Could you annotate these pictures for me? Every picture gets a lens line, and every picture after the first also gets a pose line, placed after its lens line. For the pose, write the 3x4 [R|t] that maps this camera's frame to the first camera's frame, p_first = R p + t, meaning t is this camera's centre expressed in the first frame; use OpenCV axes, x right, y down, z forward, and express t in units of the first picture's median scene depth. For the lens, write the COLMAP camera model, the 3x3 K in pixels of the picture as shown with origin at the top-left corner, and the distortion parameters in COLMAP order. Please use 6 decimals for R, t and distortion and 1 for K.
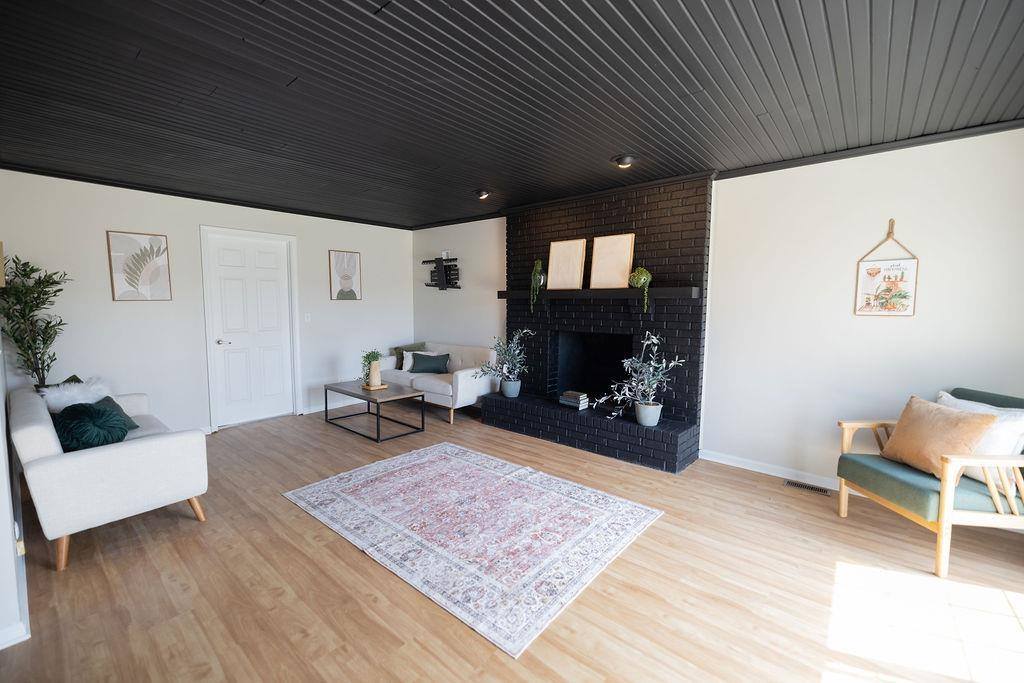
lens RADIAL K [[425.2, 0, 502.2], [0, 425.2, 338.9], [0, 0, 1]] dist [0.002525, 0.000355]
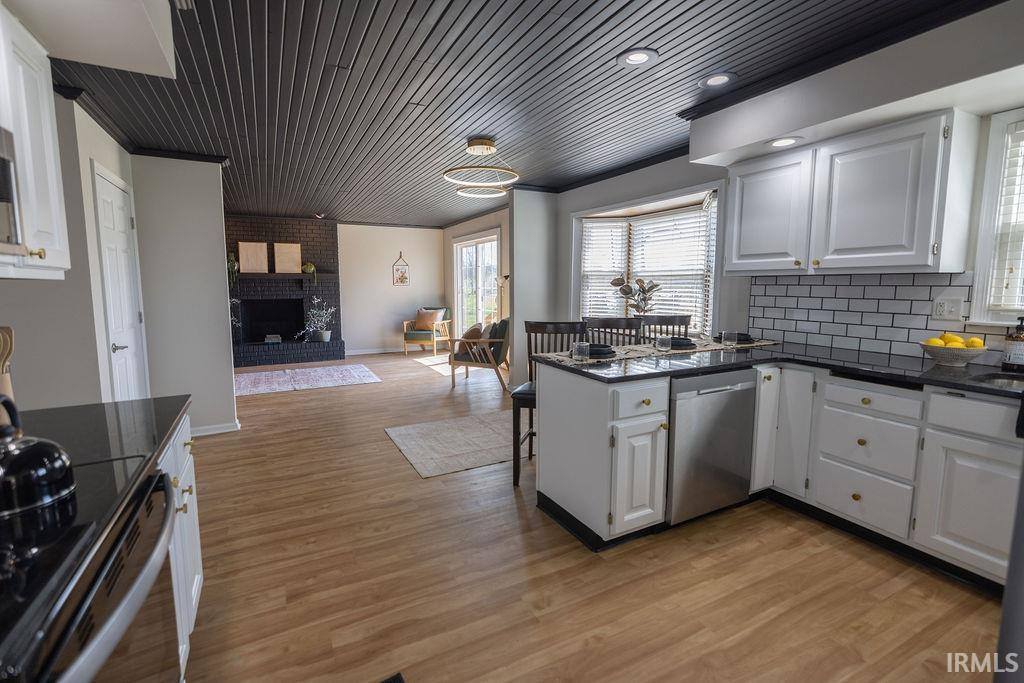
lens RADIAL K [[461.0, 0, 510.4], [0, 461.0, 333.6], [0, 0, 1]] dist [-0.000170, 0.000065]
pose [[0.364060, -0.105545, 0.925376, -1.421532], [0.086454, 0.993098, 0.079257, 0.070098], [-0.927354, 0.051149, 0.370672, -0.653774]]
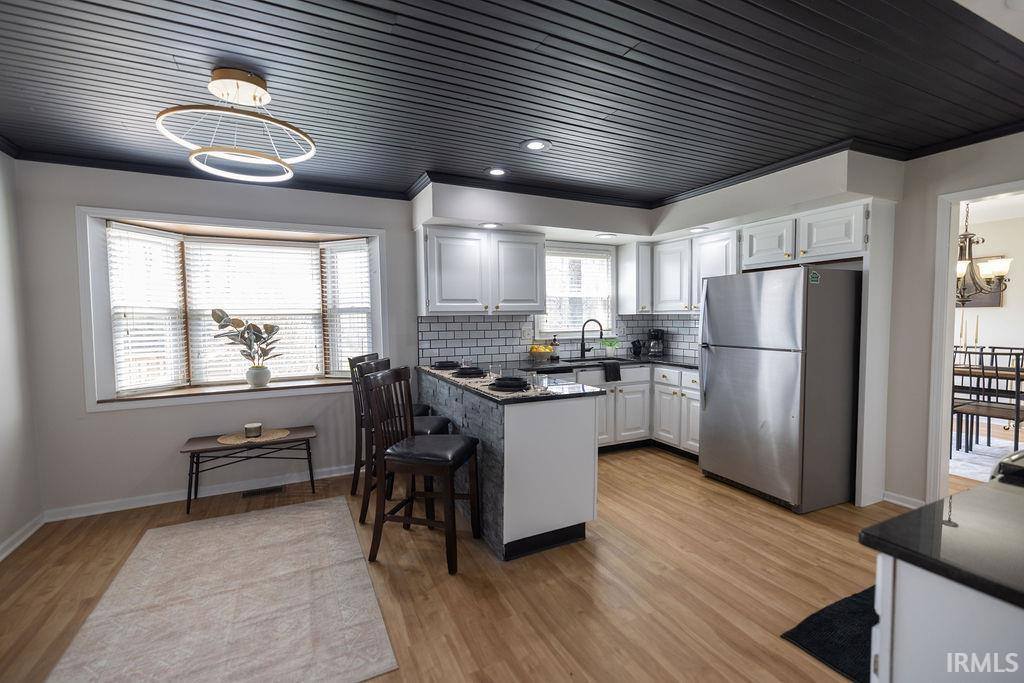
lens RADIAL K [[443.8, 0, 503.5], [0, 443.8, 341.8], [0, 0, 1]] dist [0.002944, 0.000237]
pose [[-0.918664, -0.014595, 0.394770, -0.977713], [0.044156, 0.989261, 0.139328, -0.013955], [-0.392565, 0.145427, -0.908154, 0.200548]]
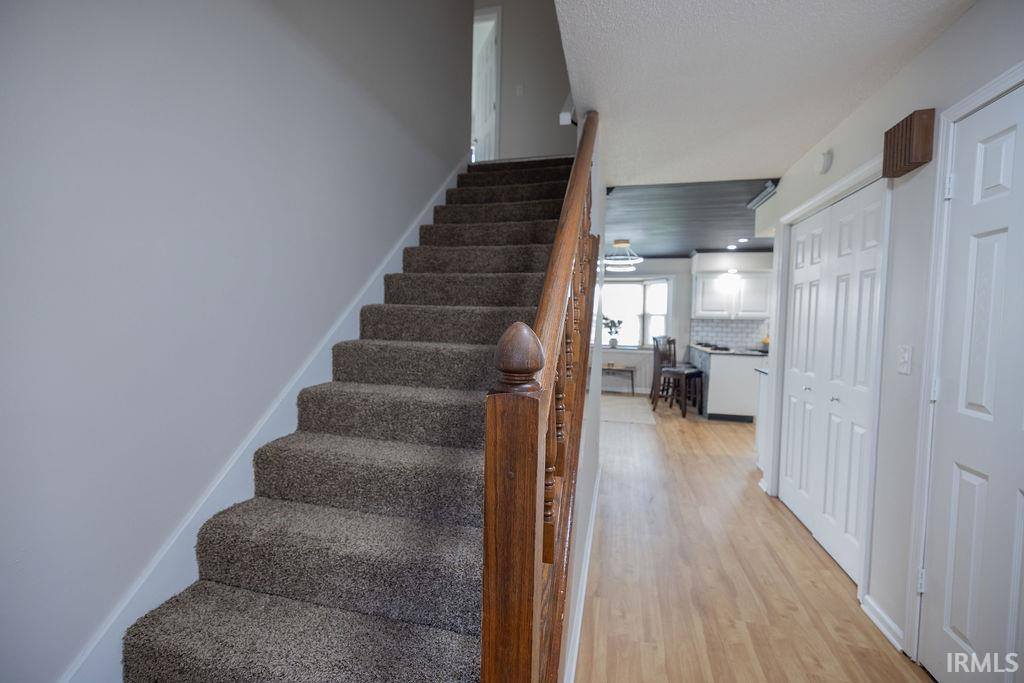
lens RADIAL K [[420.6, 0, 513.8], [0, 420.6, 337.7], [0, 0, 1]] dist [-0.001809, 0.000070]
pose [[-0.454677, -0.052511, 0.889107, -1.778522], [0.056497, 0.994550, 0.087630, -0.066257], [-0.888863, 0.090075, -0.449232, 0.959162]]
